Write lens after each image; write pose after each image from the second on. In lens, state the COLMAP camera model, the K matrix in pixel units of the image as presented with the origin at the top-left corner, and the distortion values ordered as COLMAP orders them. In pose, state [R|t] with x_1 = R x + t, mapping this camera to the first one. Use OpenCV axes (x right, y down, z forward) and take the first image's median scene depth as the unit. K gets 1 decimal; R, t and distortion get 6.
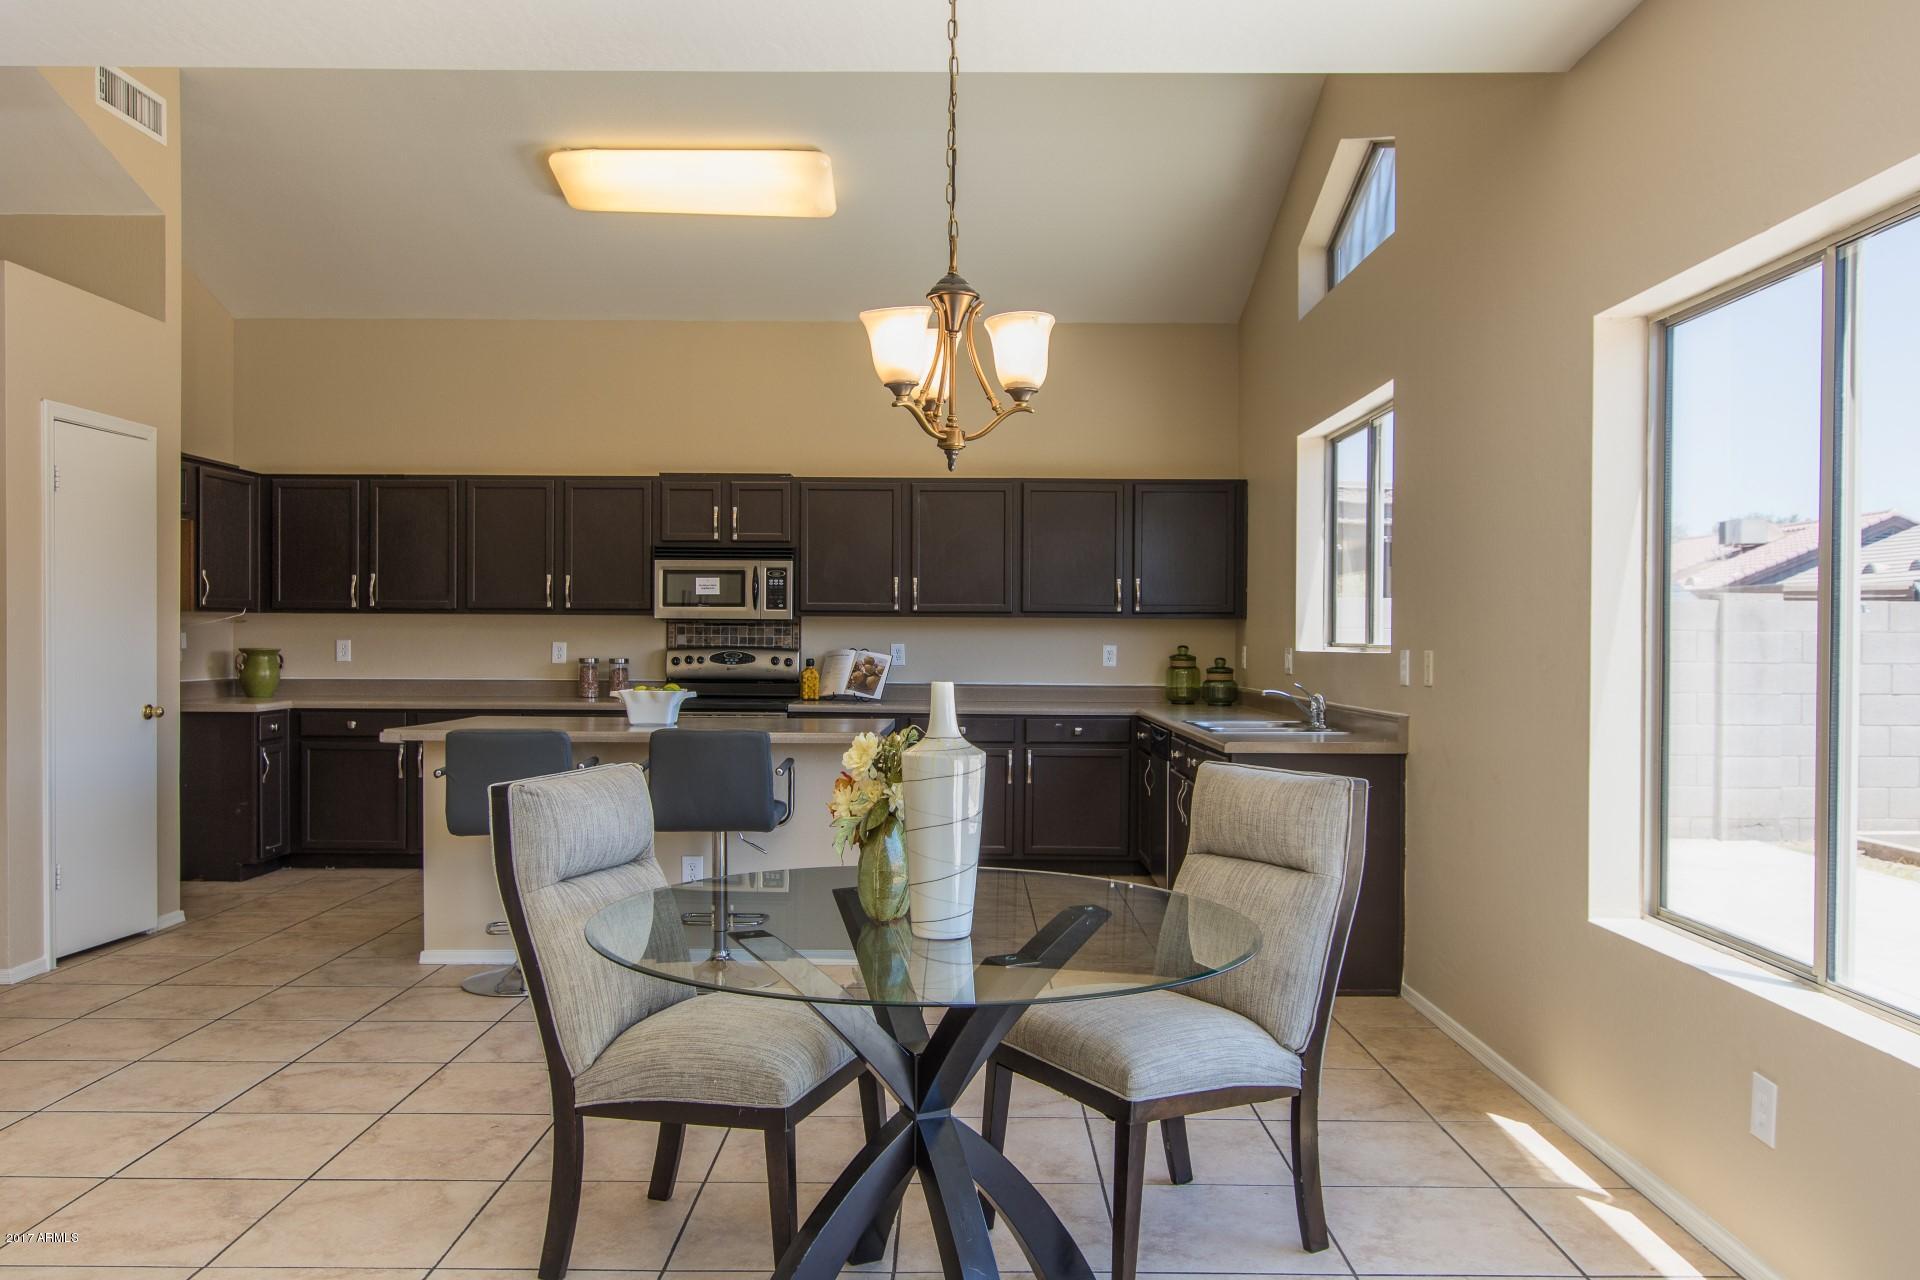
lens RADIAL K [[1477.0, 0, 957.3], [0, 1477.0, 649.8], [0, 0, 1]] dist [0.009706, -0.007910]
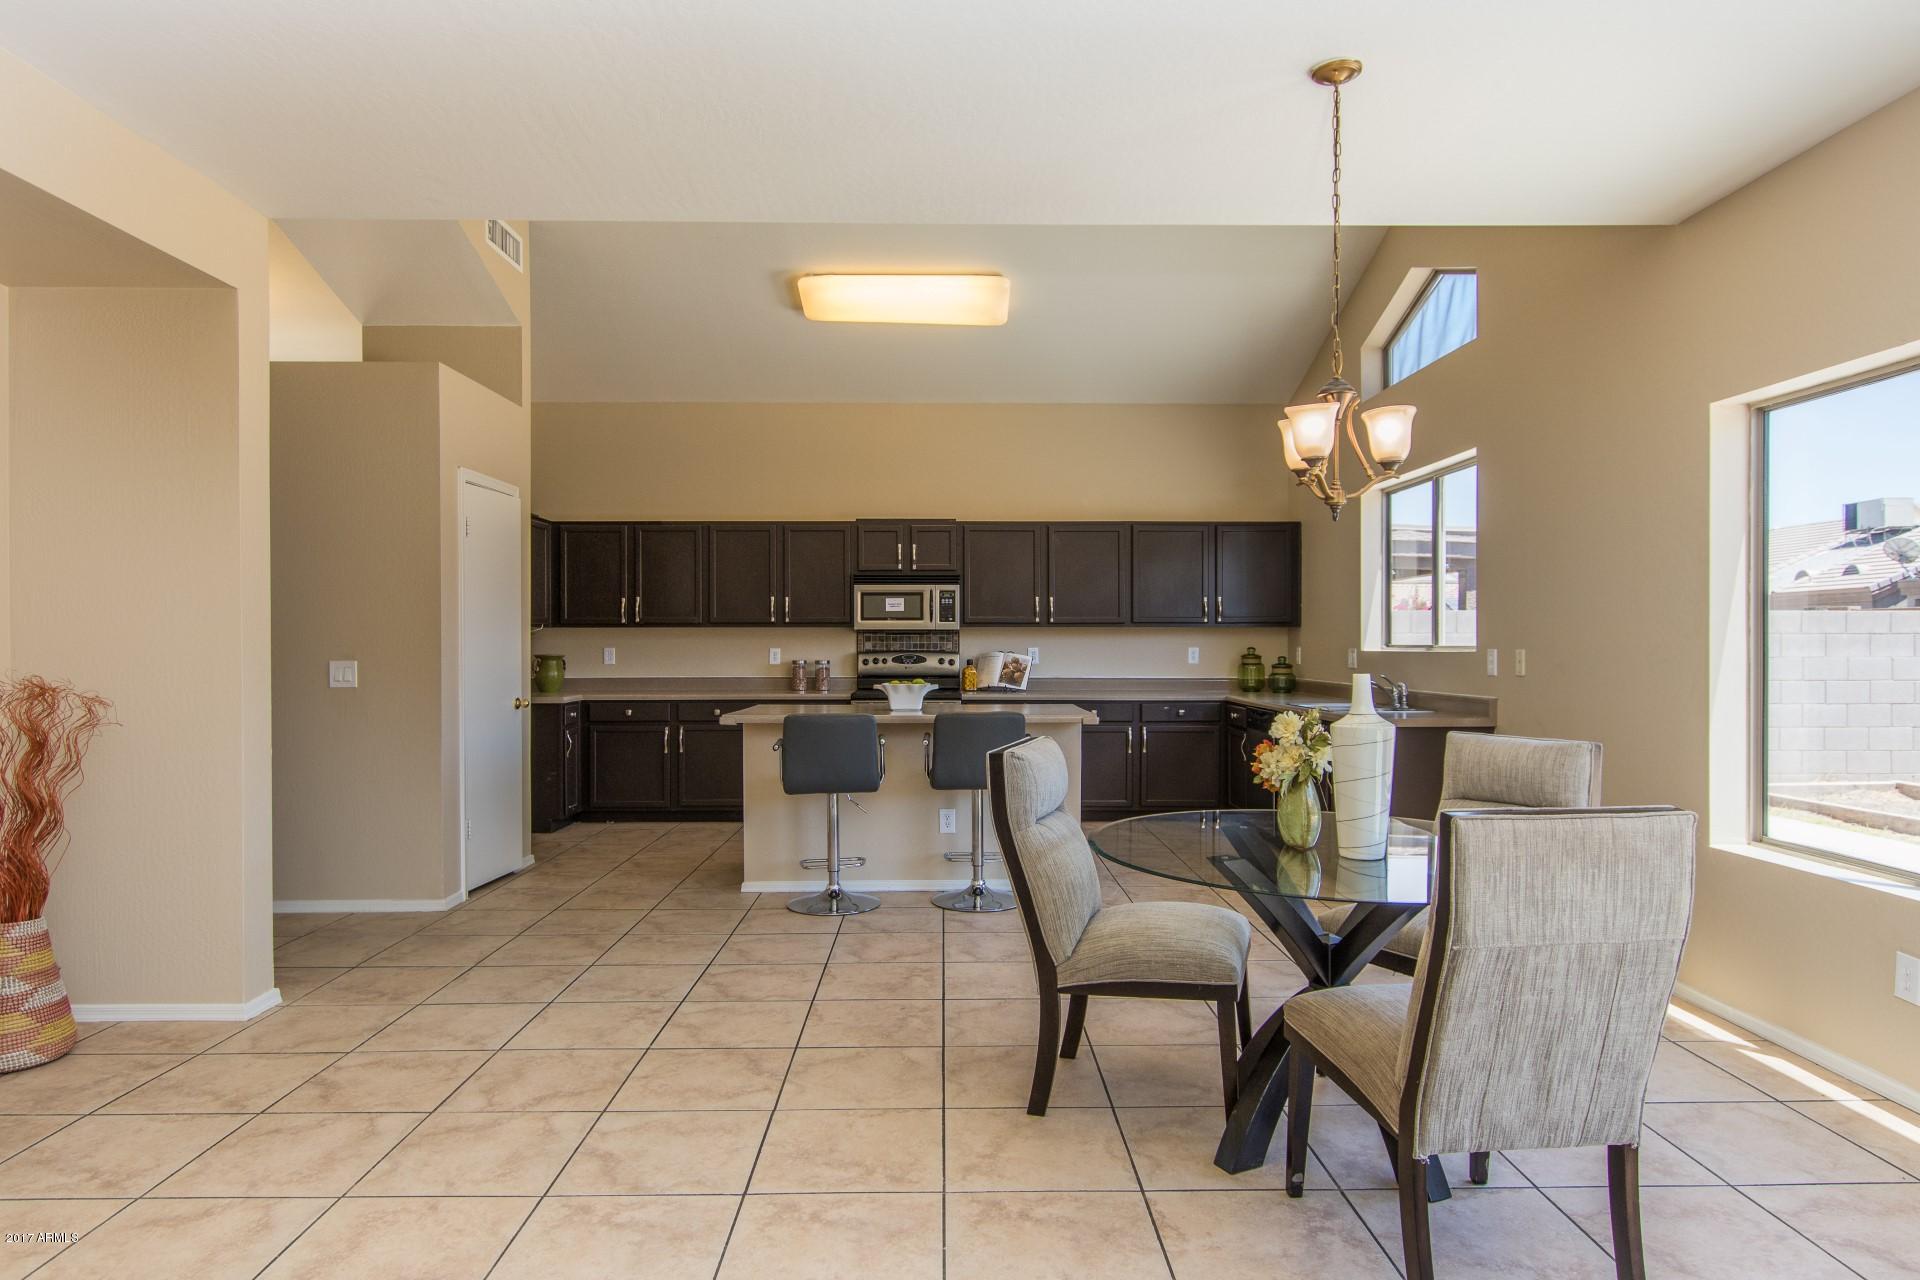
lens RADIAL K [[1149.7, 0, 963.7], [0, 1149.7, 641.1], [0, 0, 1]] dist [0.006426, -0.001773]
pose [[0.999757, -0.007255, 0.020834, -0.129347], [0.007457, 0.999926, -0.009638, -0.000429], [-0.020763, 0.009791, 0.999736, -0.022593]]
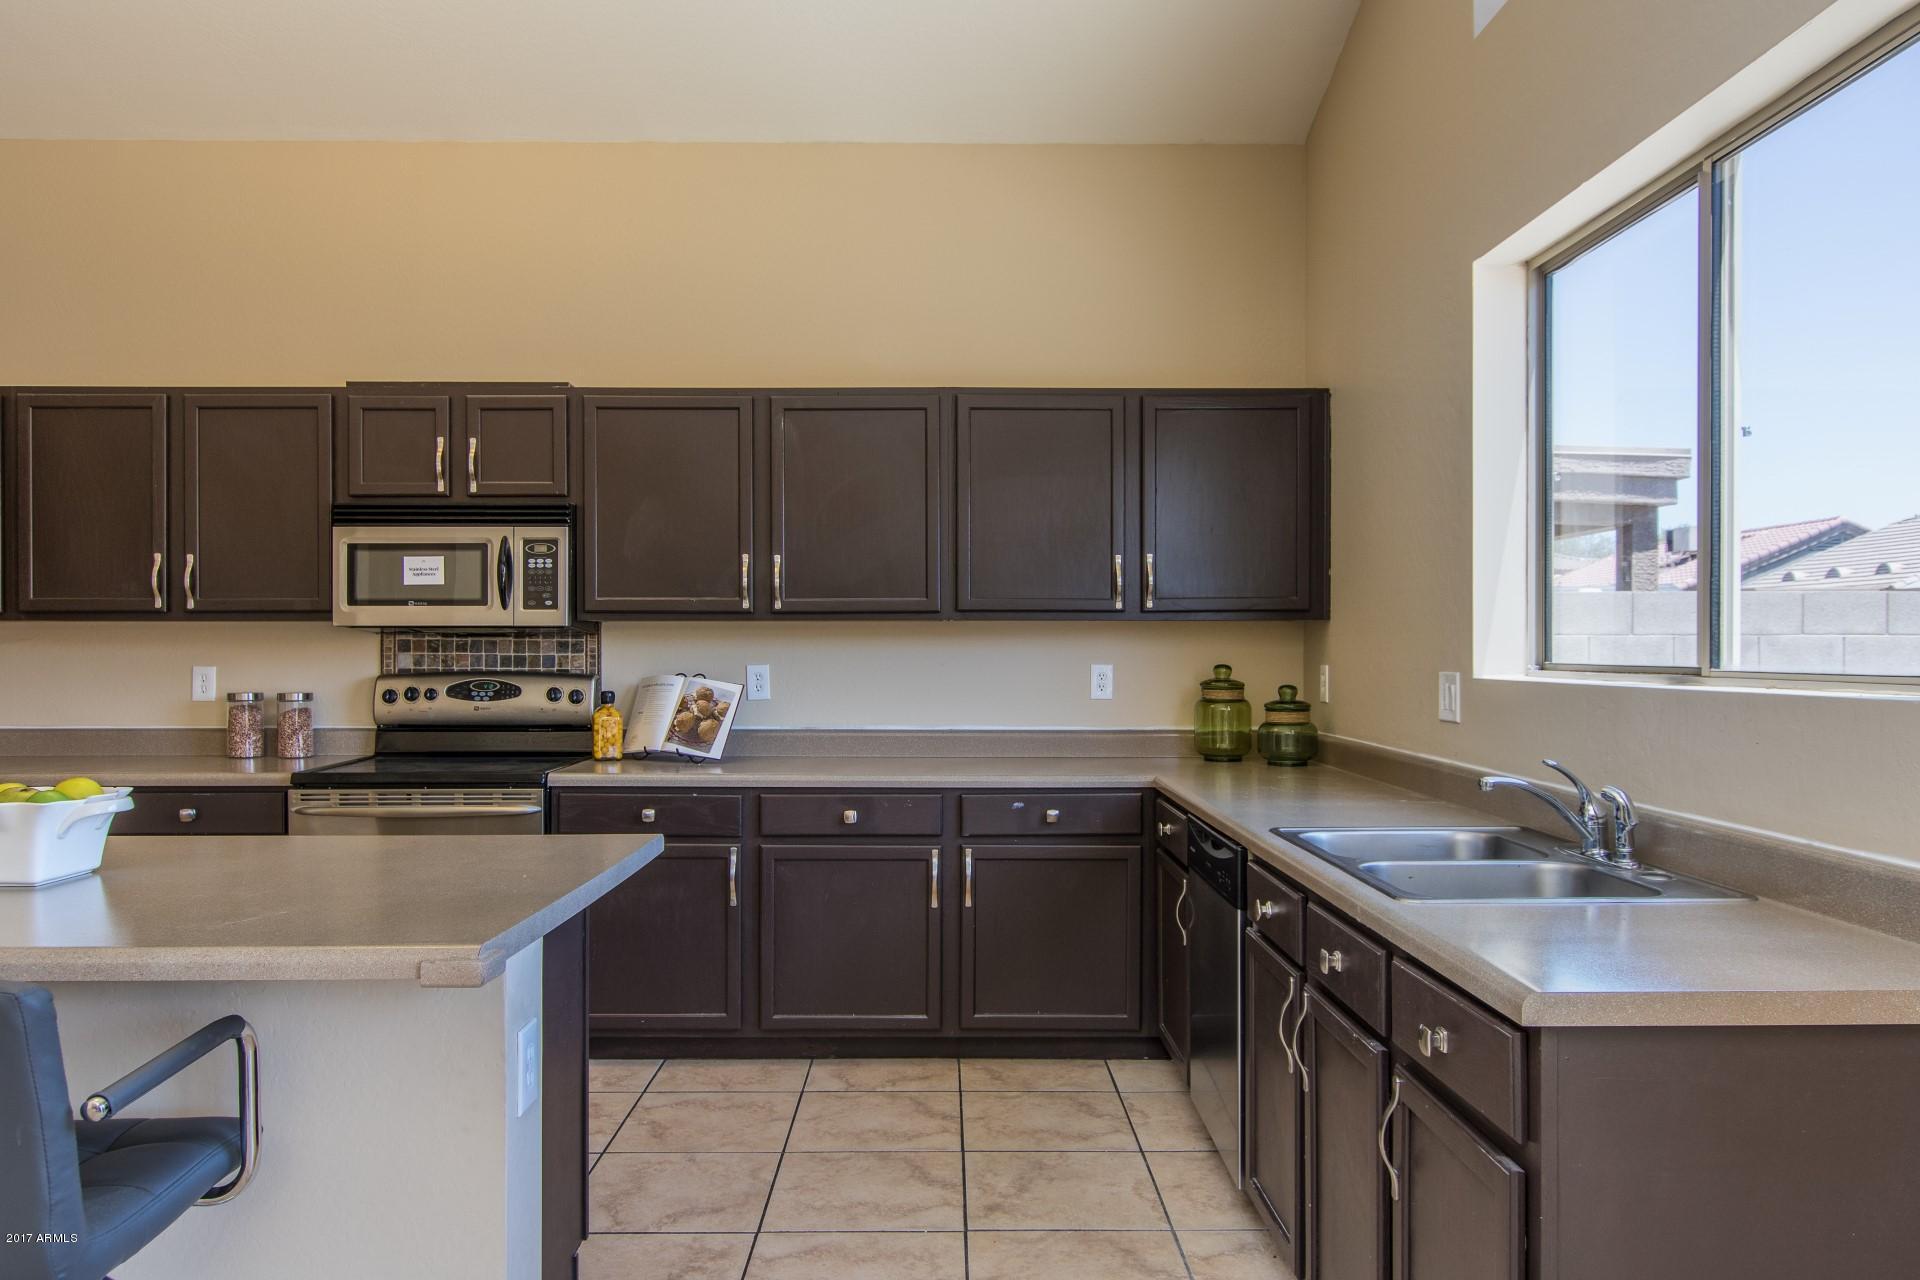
lens RADIAL K [[1341.5, 0, 953.0], [0, 1341.5, 649.8], [0, 0, 1]] dist [0.007567, -0.001225]
pose [[0.999925, -0.007310, 0.009796, 0.037194], [0.007369, 0.999955, -0.005935, -0.006758], [-0.009752, 0.006007, 0.999934, 0.461249]]
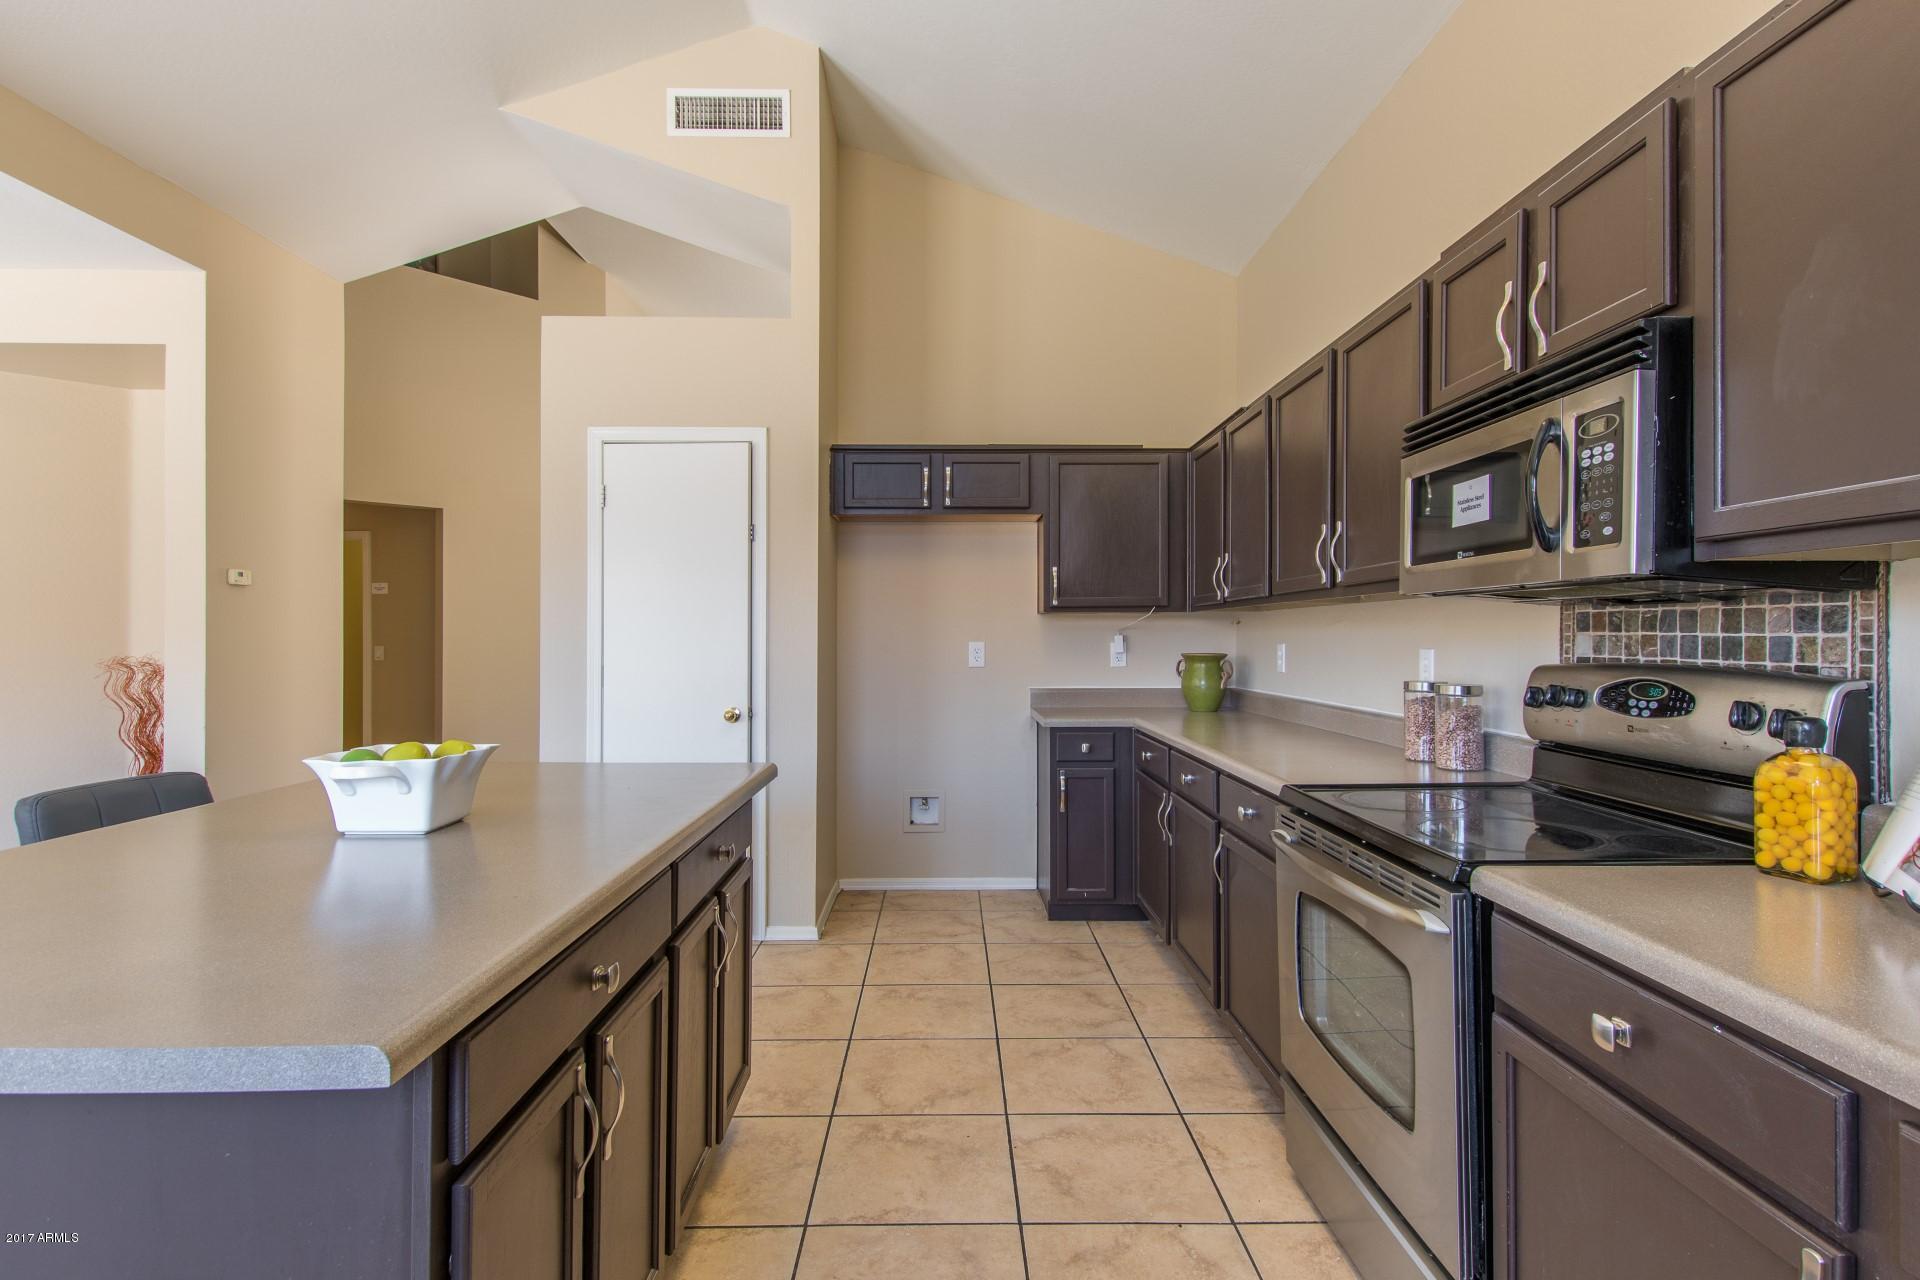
lens RADIAL K [[943.5, 0, 965.9], [0, 943.5, 633.3], [0, 0, 1]] dist [0.003099, 0.000431]
pose [[0.021900, -0.010065, -0.999709, 0.068194], [-0.010385, 0.999893, -0.010294, -0.005938], [0.999706, 0.010607, 0.021794, 0.867024]]
